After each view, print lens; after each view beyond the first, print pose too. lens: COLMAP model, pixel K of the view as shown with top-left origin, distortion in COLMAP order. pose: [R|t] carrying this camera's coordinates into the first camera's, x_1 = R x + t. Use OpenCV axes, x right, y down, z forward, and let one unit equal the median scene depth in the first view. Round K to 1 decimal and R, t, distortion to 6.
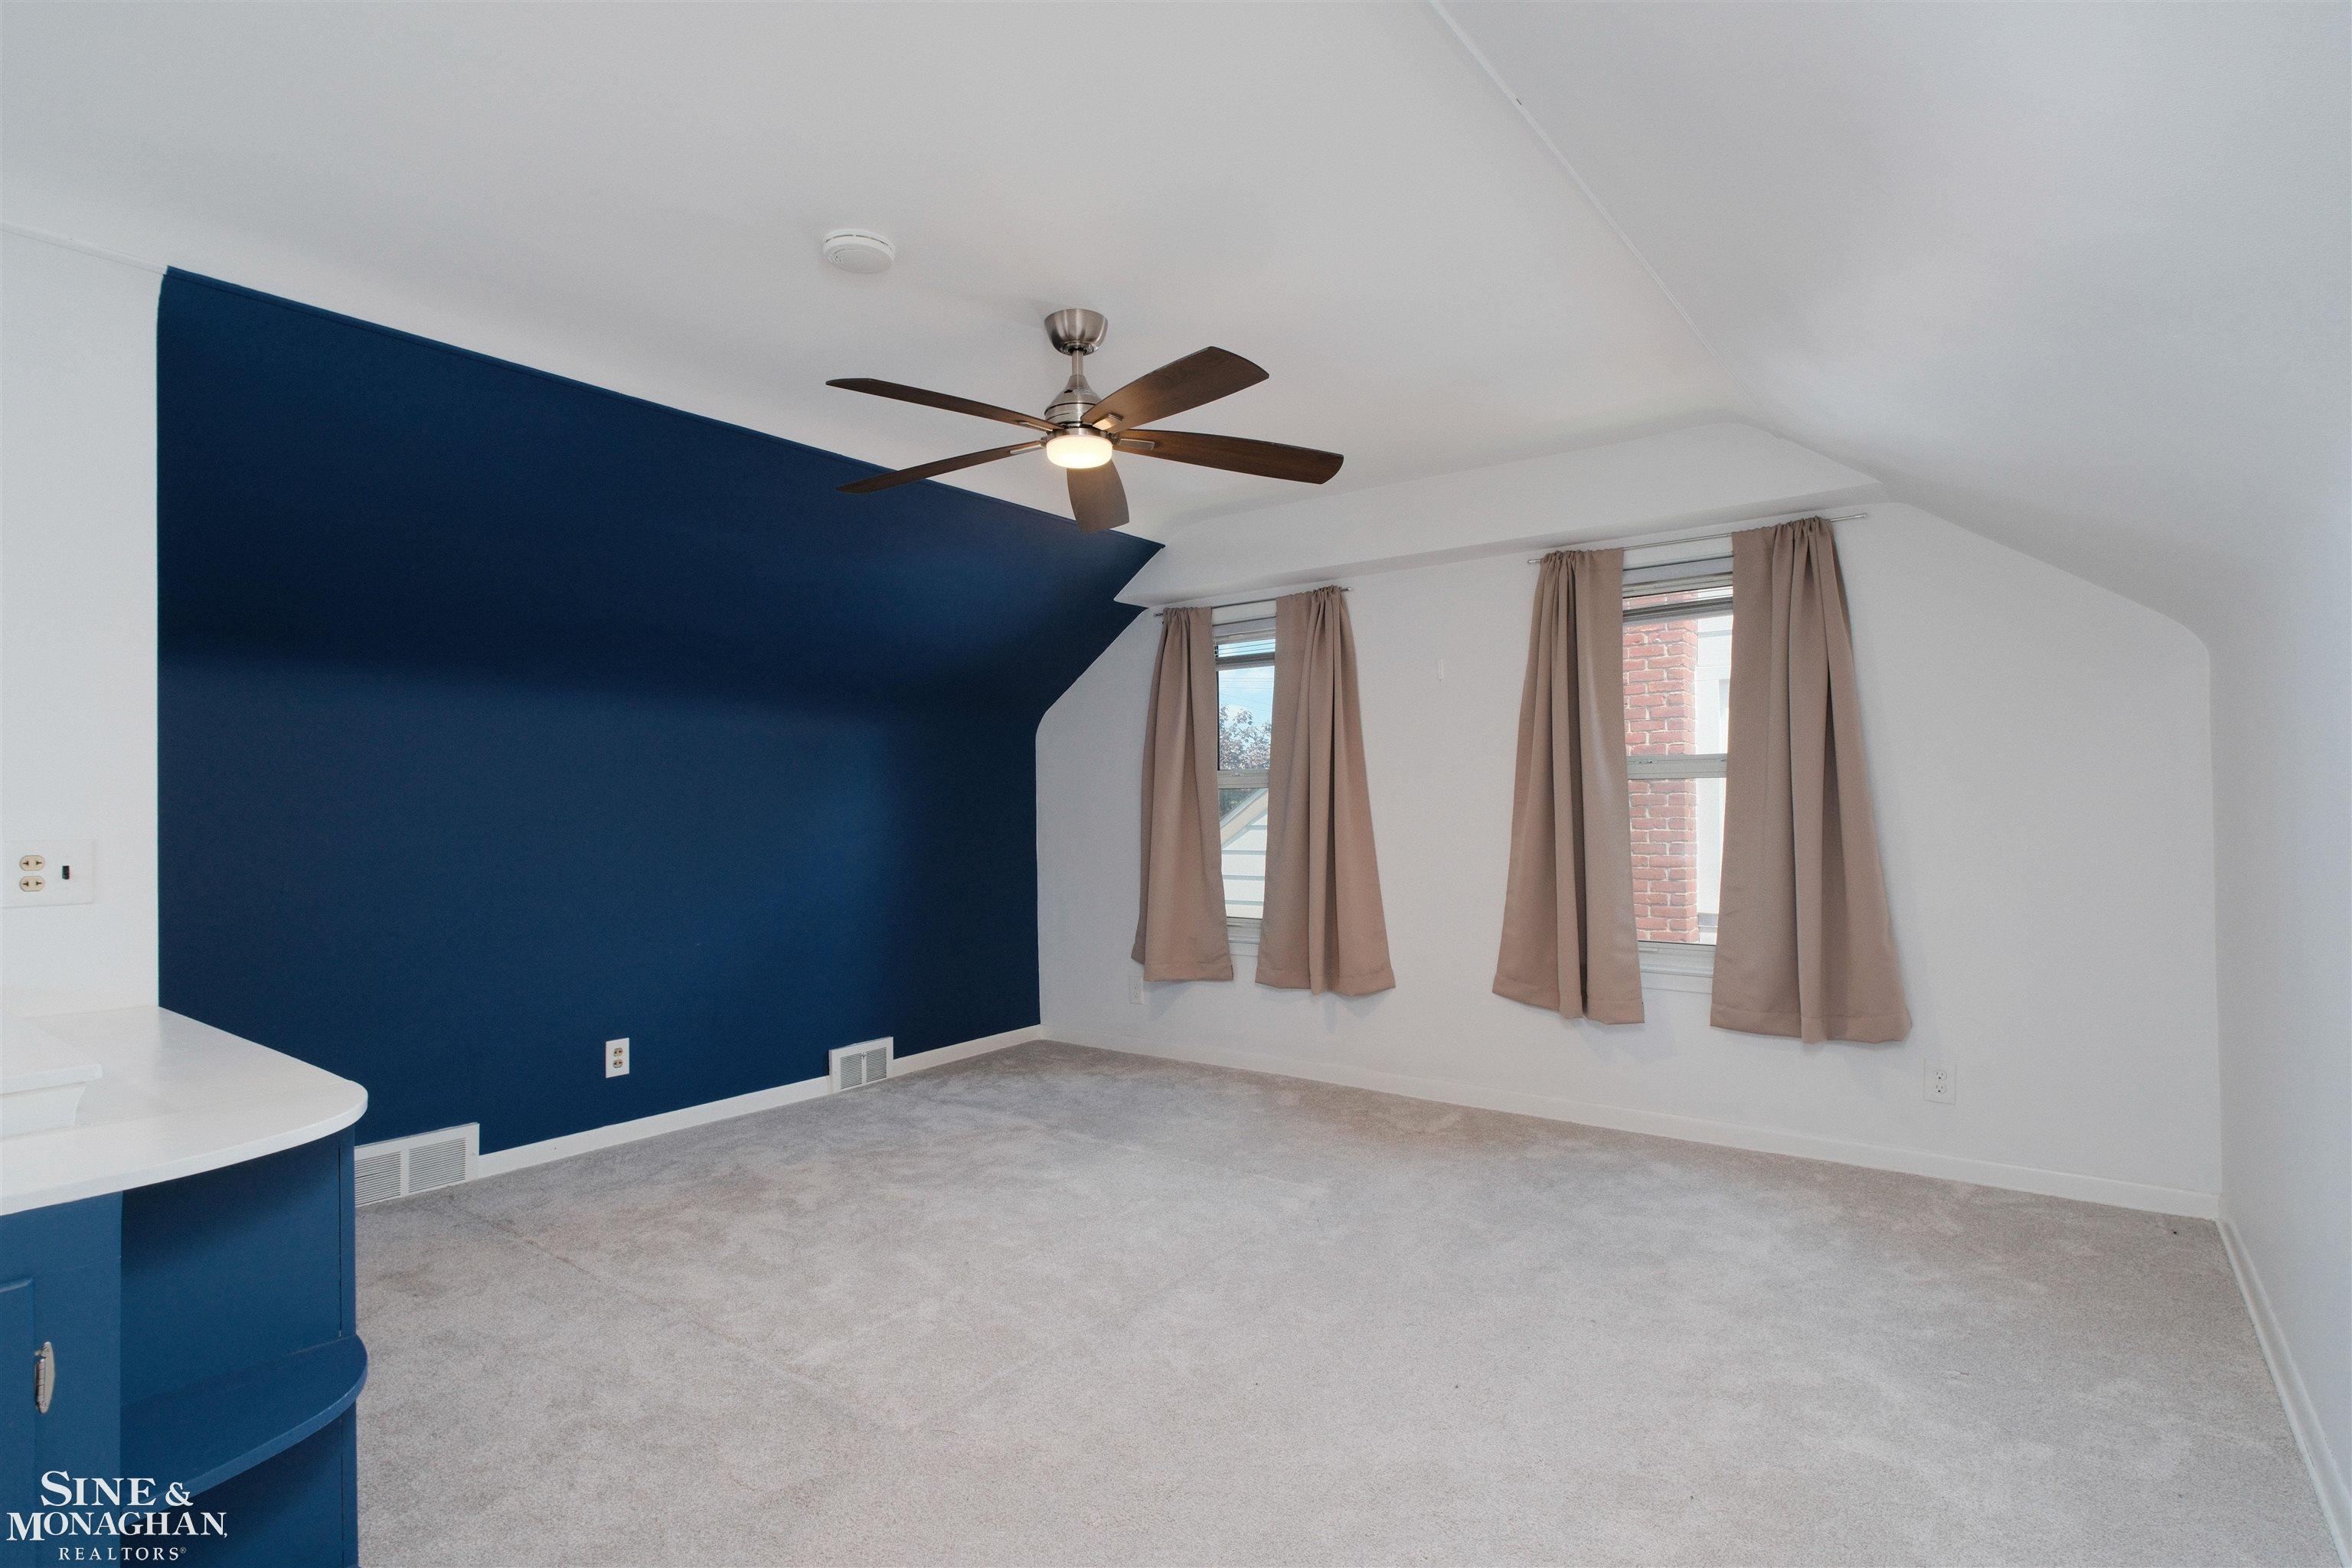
lens RADIAL K [[1150.7, 0, 1174.2], [0, 1150.7, 792.1], [0, 0, 1]] dist [0.005686, -0.000224]
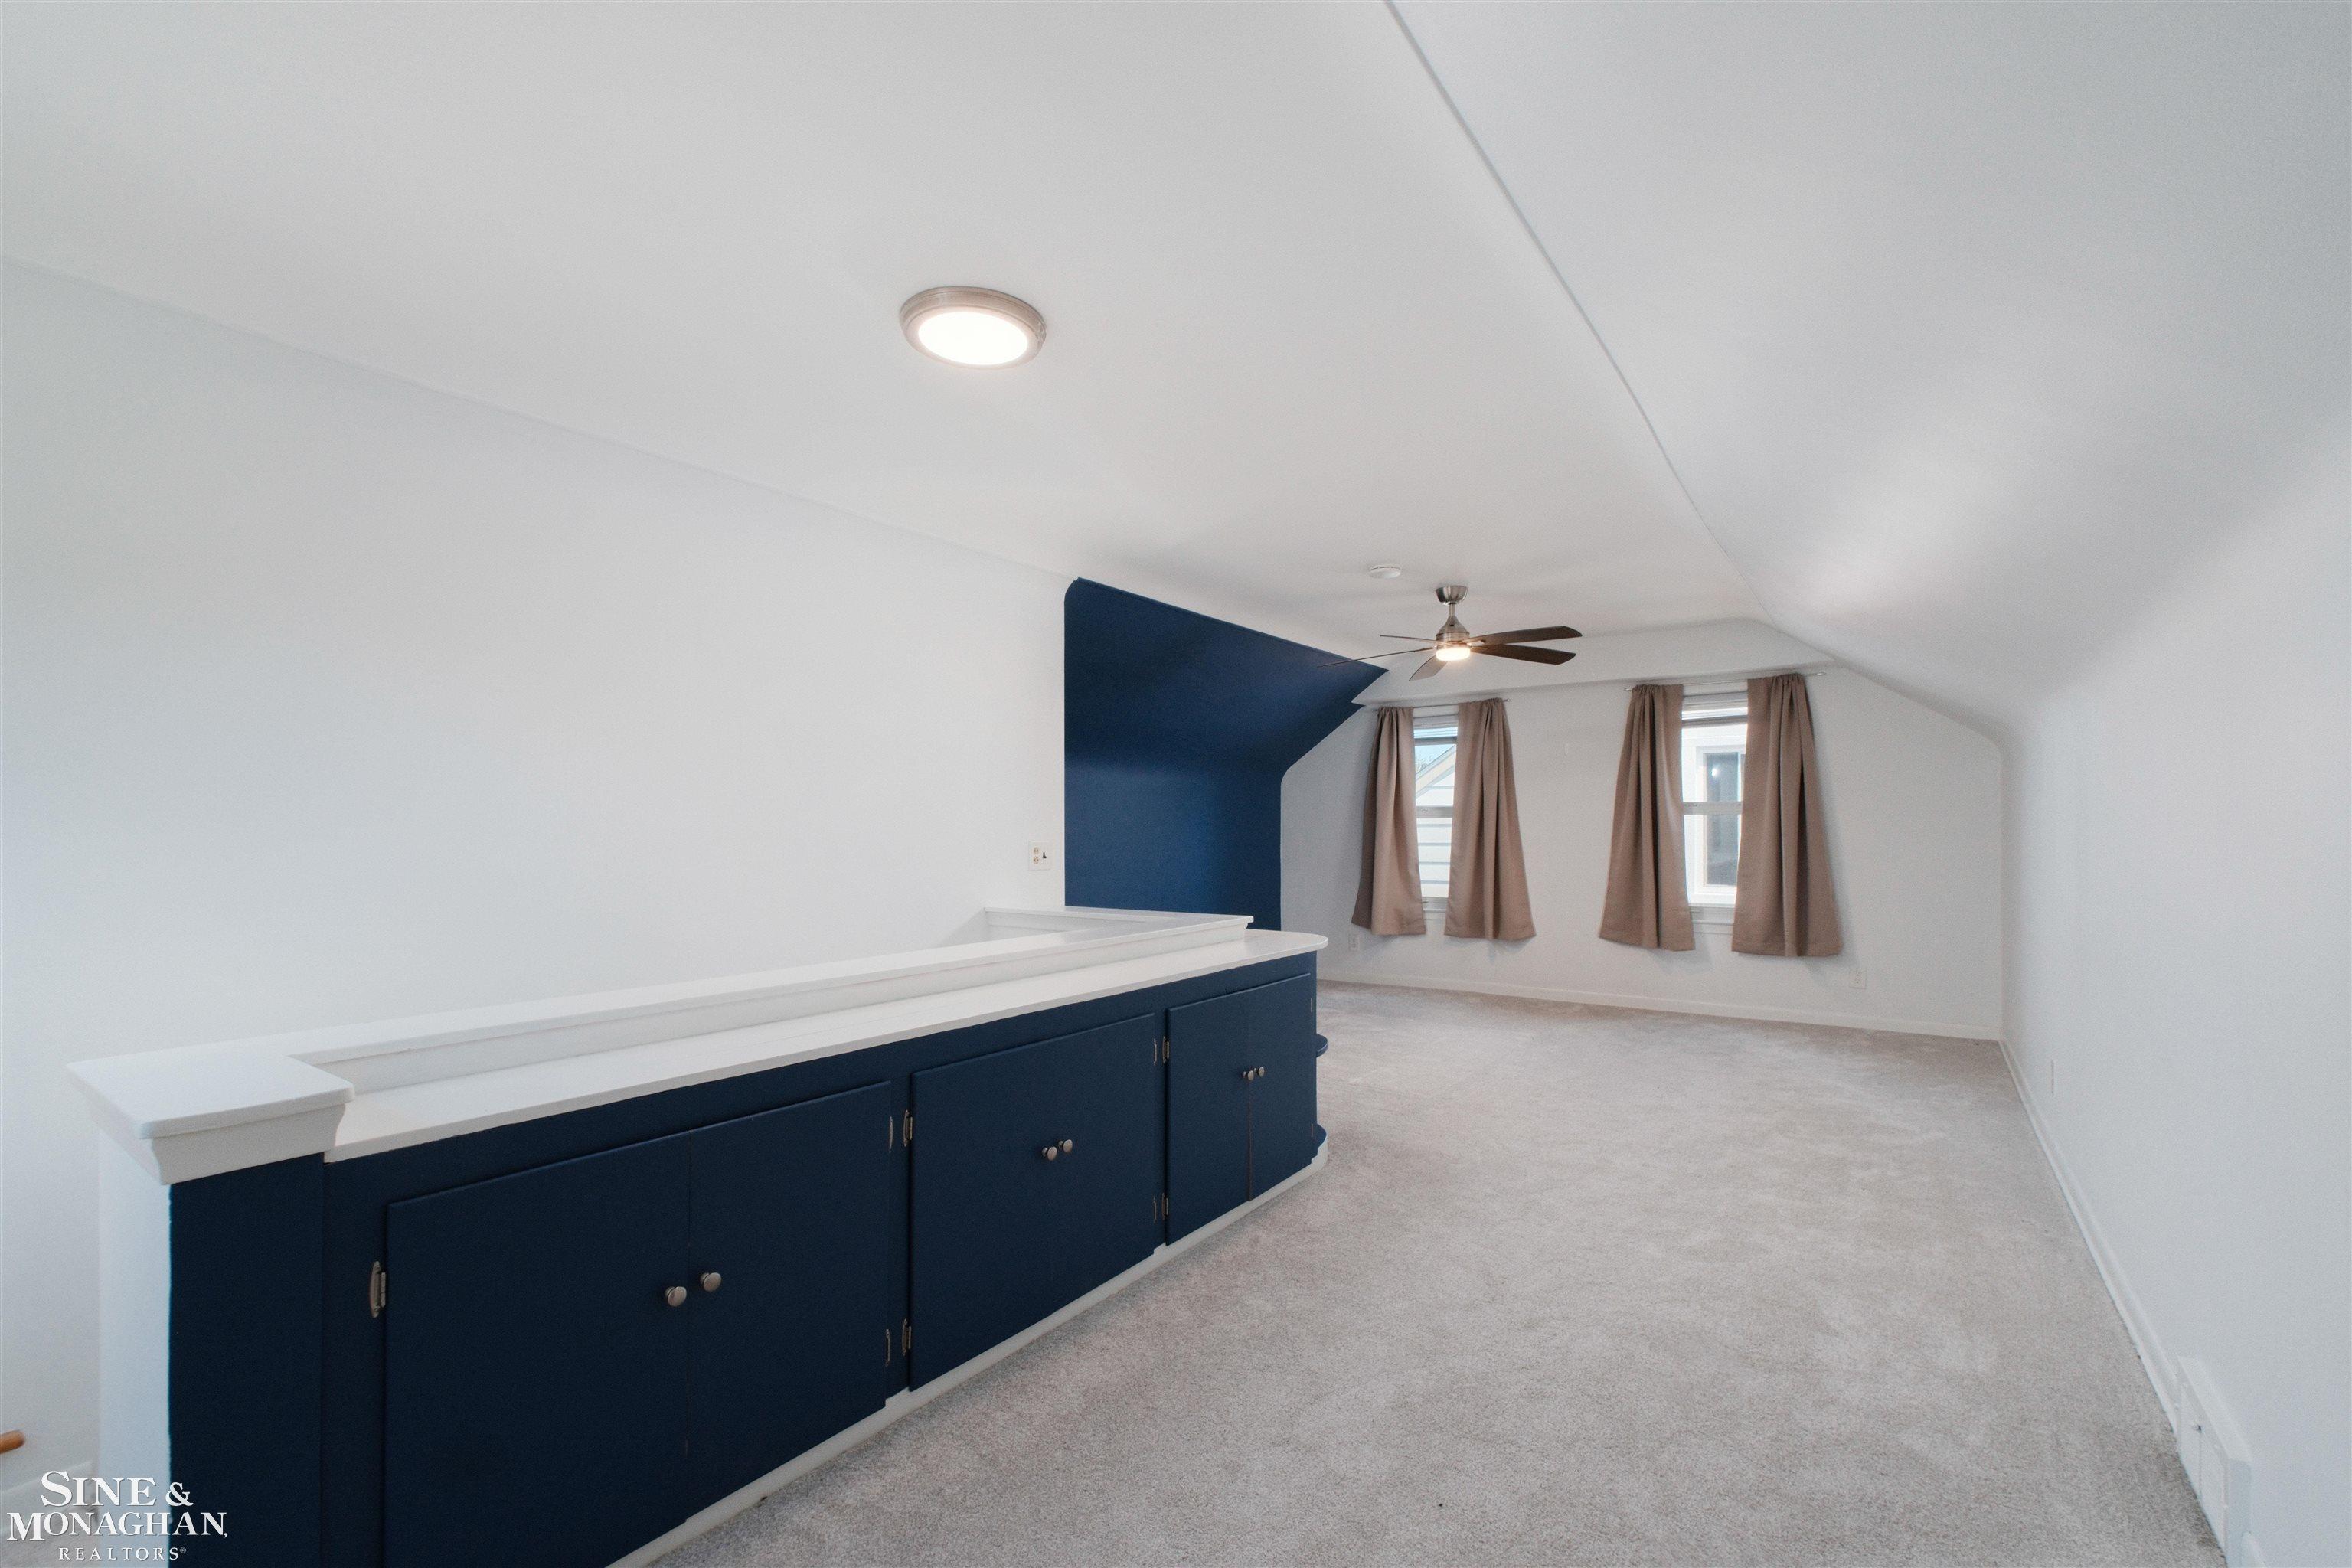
lens RADIAL K [[1005.6, 0, 1175.4], [0, 1005.6, 827.7], [0, 0, 1]] dist [-0.002341, -0.000047]
pose [[0.999791, 0.003330, 0.020154, -0.414641], [-0.003493, 0.999961, 0.008055, -0.000190], [-0.020127, -0.008124, 0.999764, -0.524838]]
